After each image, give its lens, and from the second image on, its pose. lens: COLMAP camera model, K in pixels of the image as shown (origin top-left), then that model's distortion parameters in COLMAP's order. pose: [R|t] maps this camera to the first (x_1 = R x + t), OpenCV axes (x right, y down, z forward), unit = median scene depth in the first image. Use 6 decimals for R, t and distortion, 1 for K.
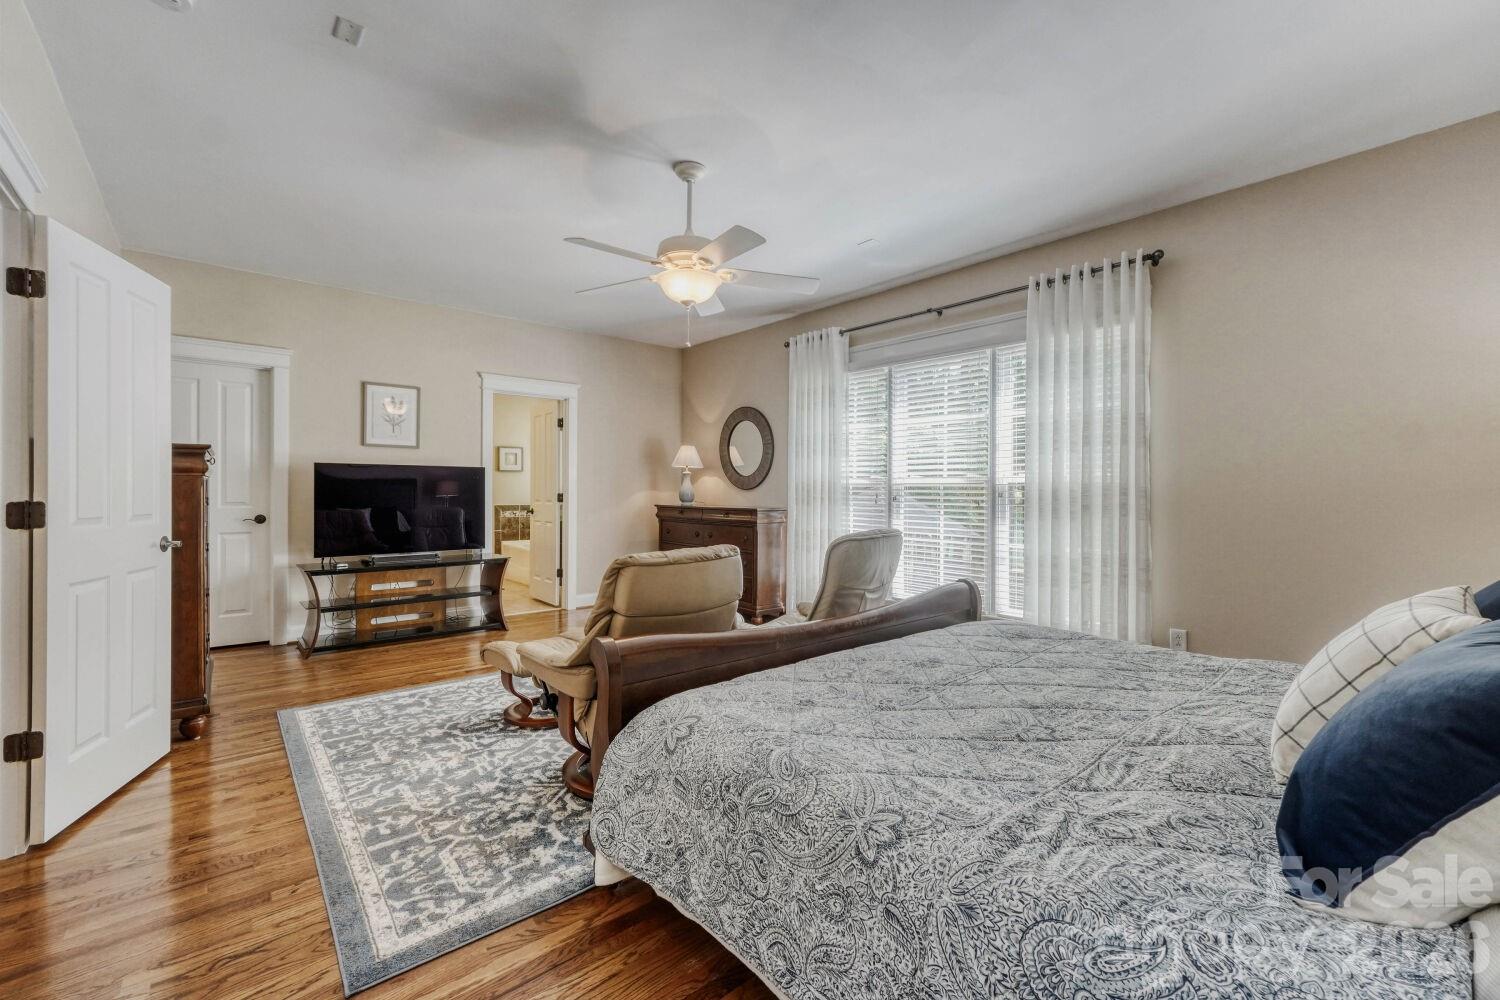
lens RADIAL K [[638.9, 0, 758.1], [0, 638.9, 491.0], [0, 0, 1]] dist [-0.012499, 0.000894]
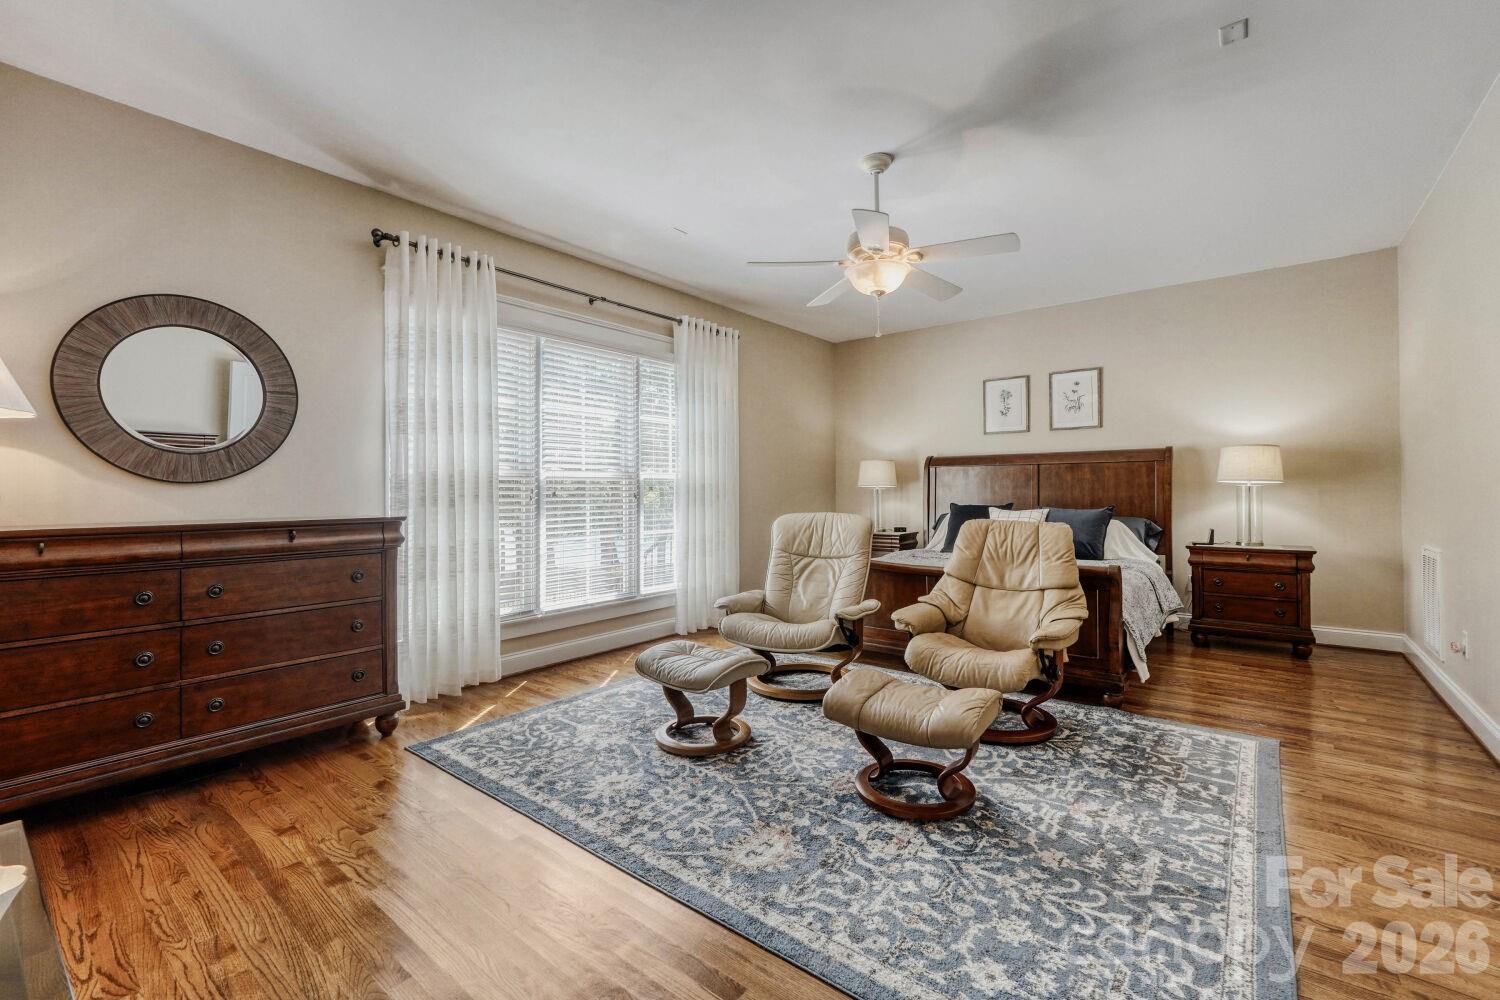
lens RADIAL K [[638.9, 0, 748.6], [0, 638.9, 495.0], [0, 0, 1]] dist [-0.012499, 0.000894]
pose [[-0.191195, -0.012042, 0.981478, -1.205197], [0.003939, 0.999907, 0.013035, 0.005008], [-0.981544, 0.006358, -0.191129, 1.596805]]
